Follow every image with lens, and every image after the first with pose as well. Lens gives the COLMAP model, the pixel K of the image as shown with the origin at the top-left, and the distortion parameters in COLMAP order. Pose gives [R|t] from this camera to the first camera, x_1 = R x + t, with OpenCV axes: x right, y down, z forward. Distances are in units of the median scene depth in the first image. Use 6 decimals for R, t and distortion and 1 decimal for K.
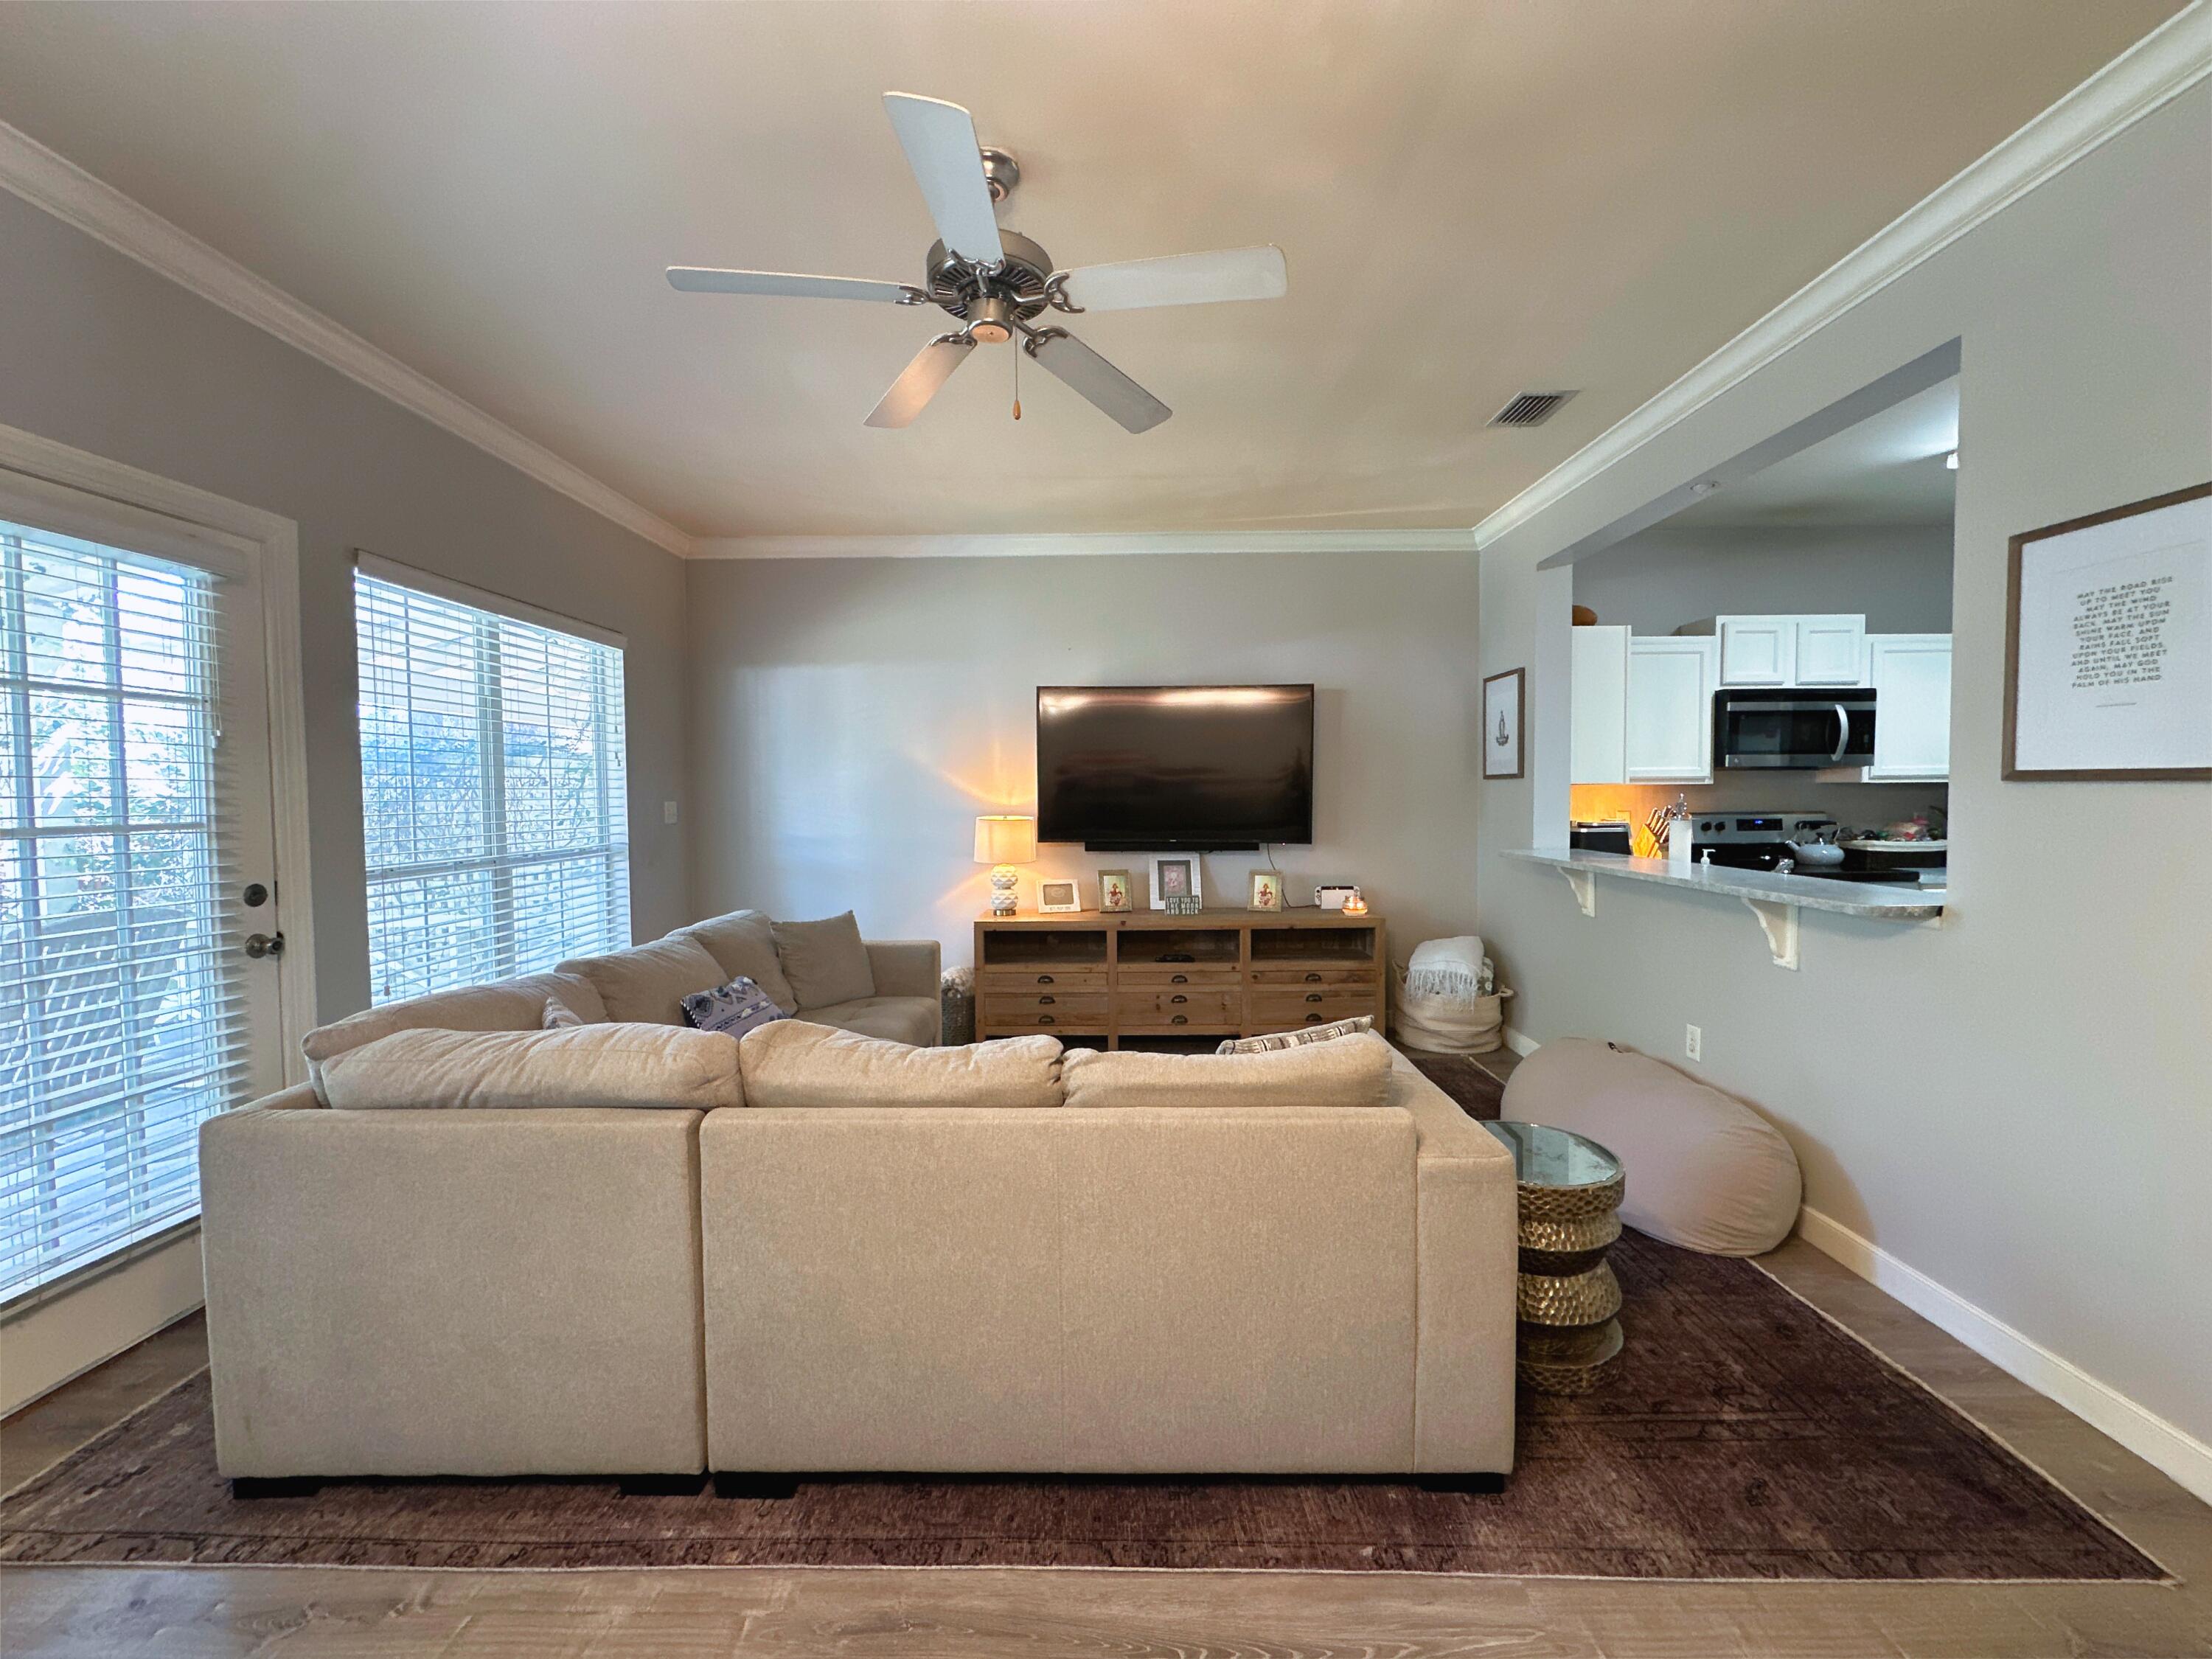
lens RADIAL K [[884.6, 0, 1104.4], [0, 884.6, 828.3], [0, 0, 1]] dist [-0.003222, 0.000069]
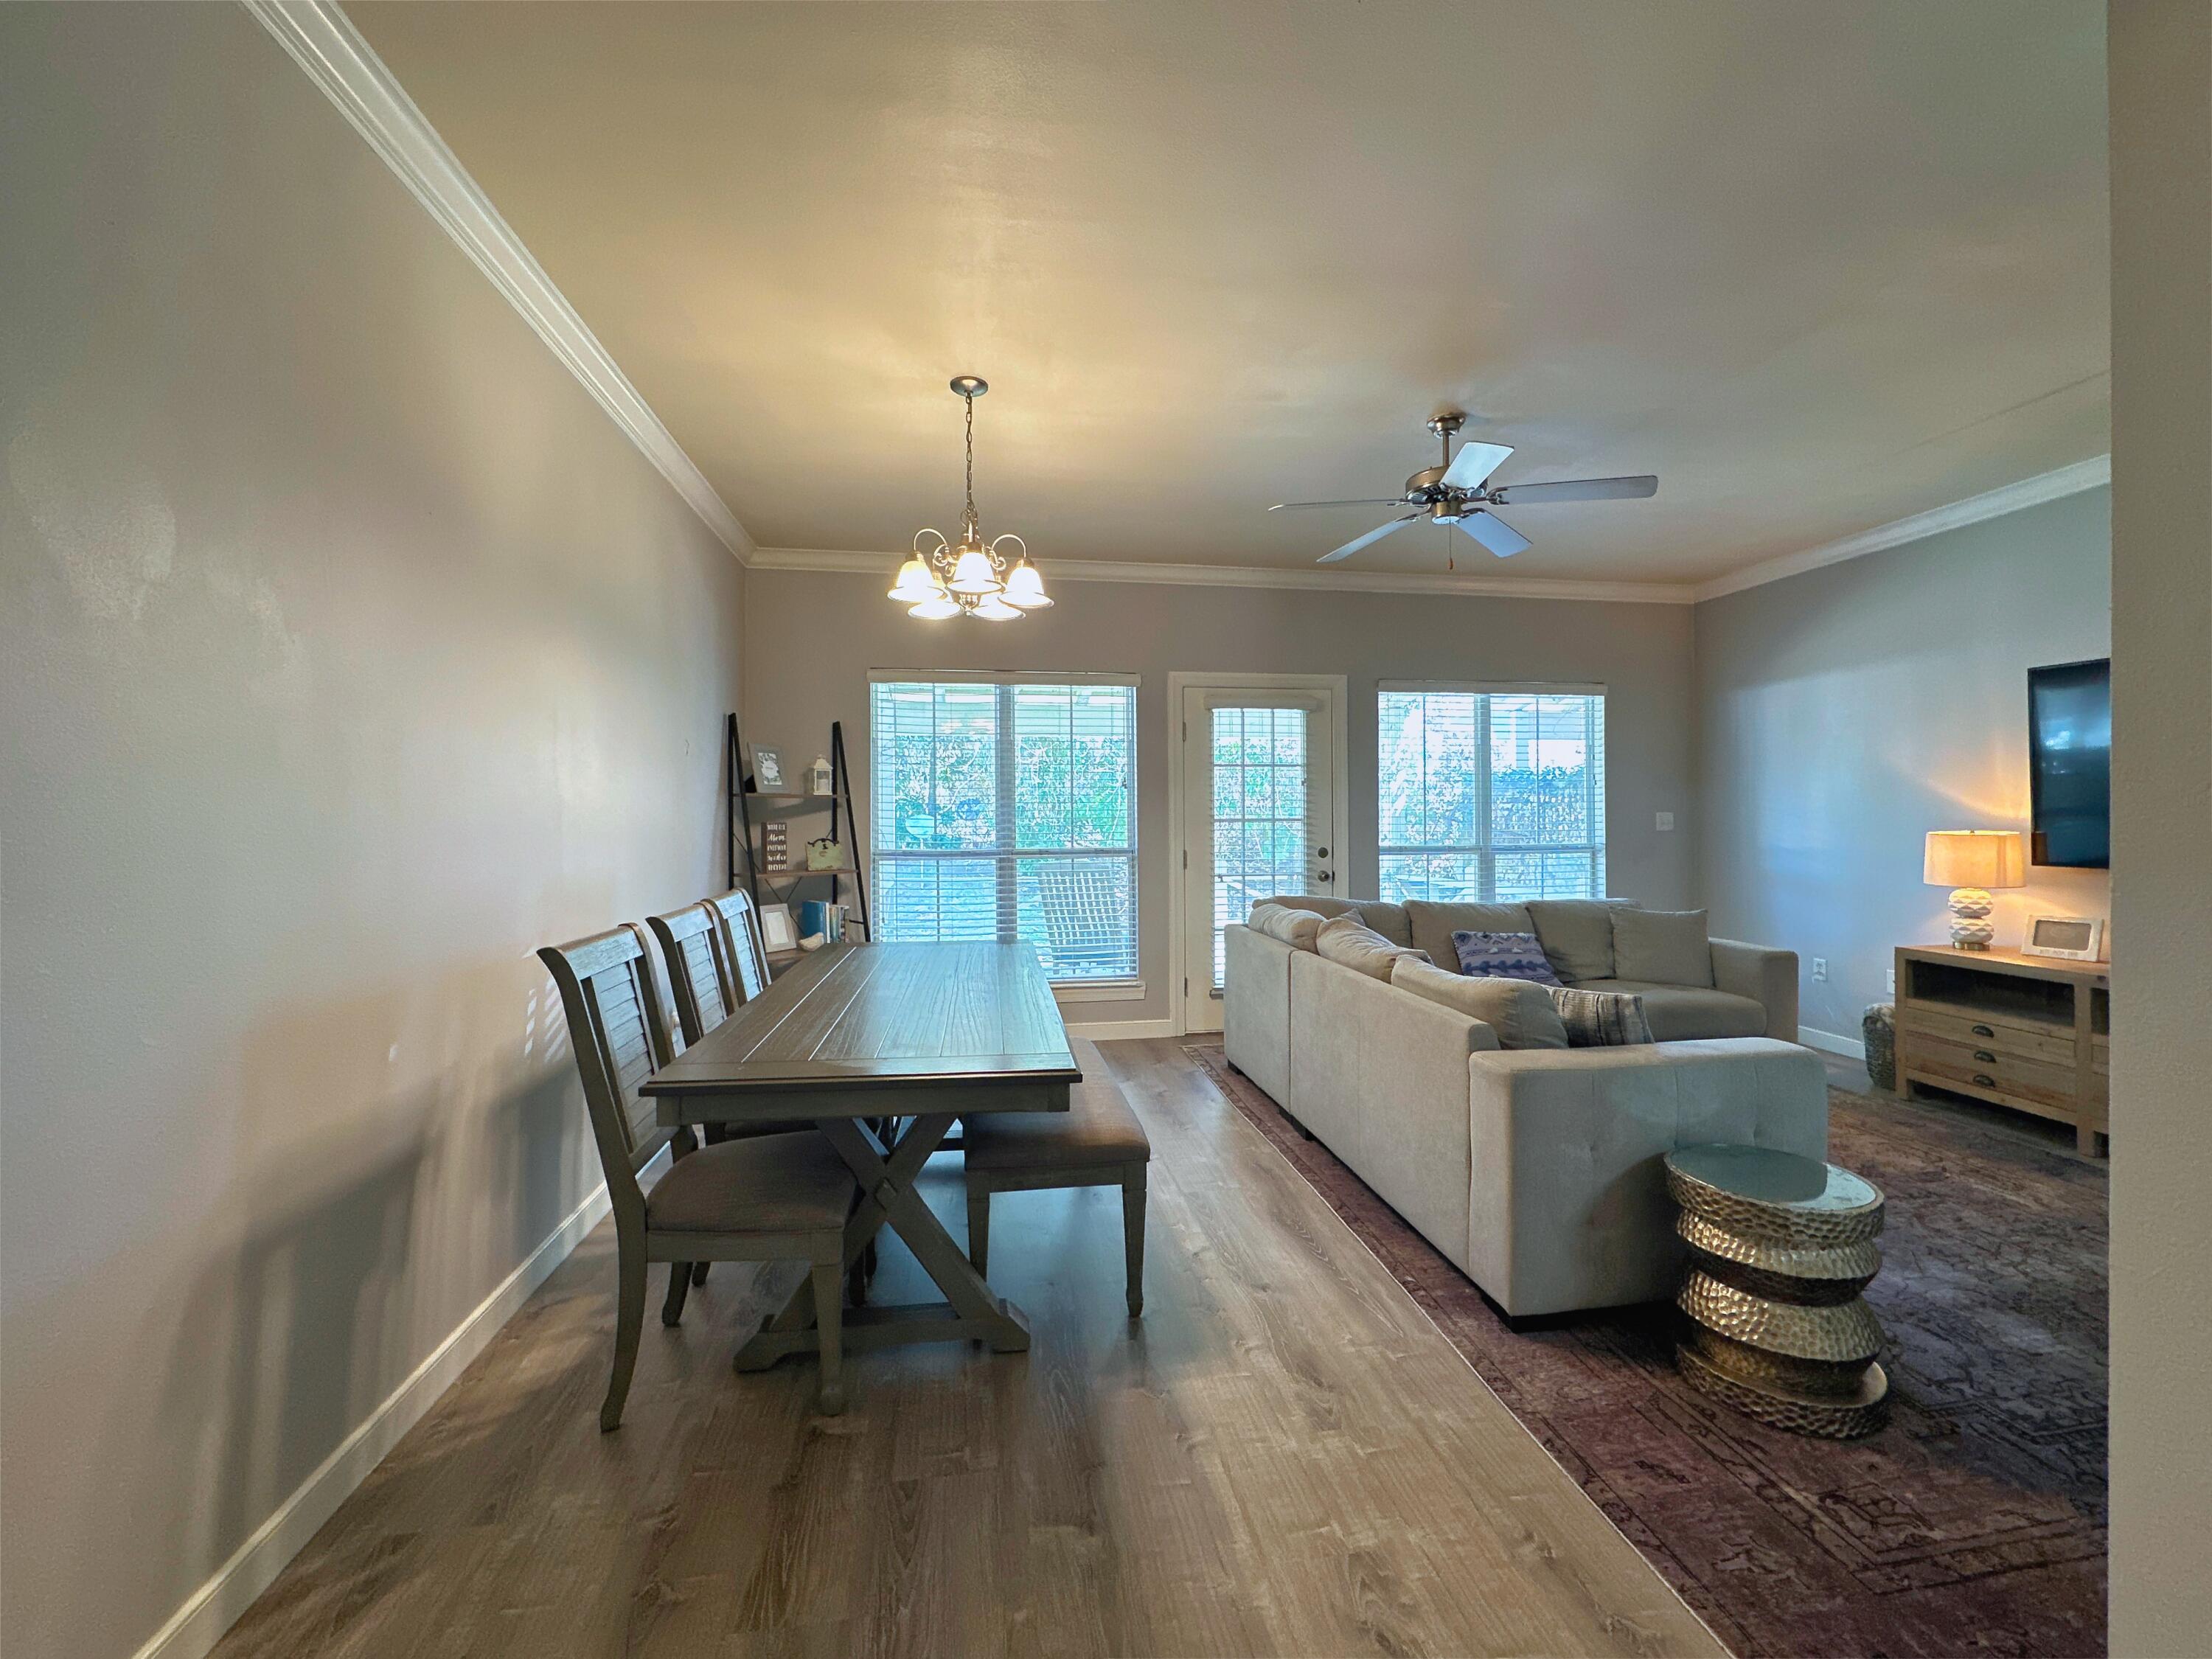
lens RADIAL K [[896.2, 0, 1101.7], [0, 896.2, 815.7], [0, 0, 1]] dist [-0.005075, -0.000038]
pose [[0.159108, 0.006414, -0.987240, 0.617042], [-0.037738, 0.999288, 0.000411, 0.002991], [0.986540, 0.037191, 0.159236, 0.058133]]
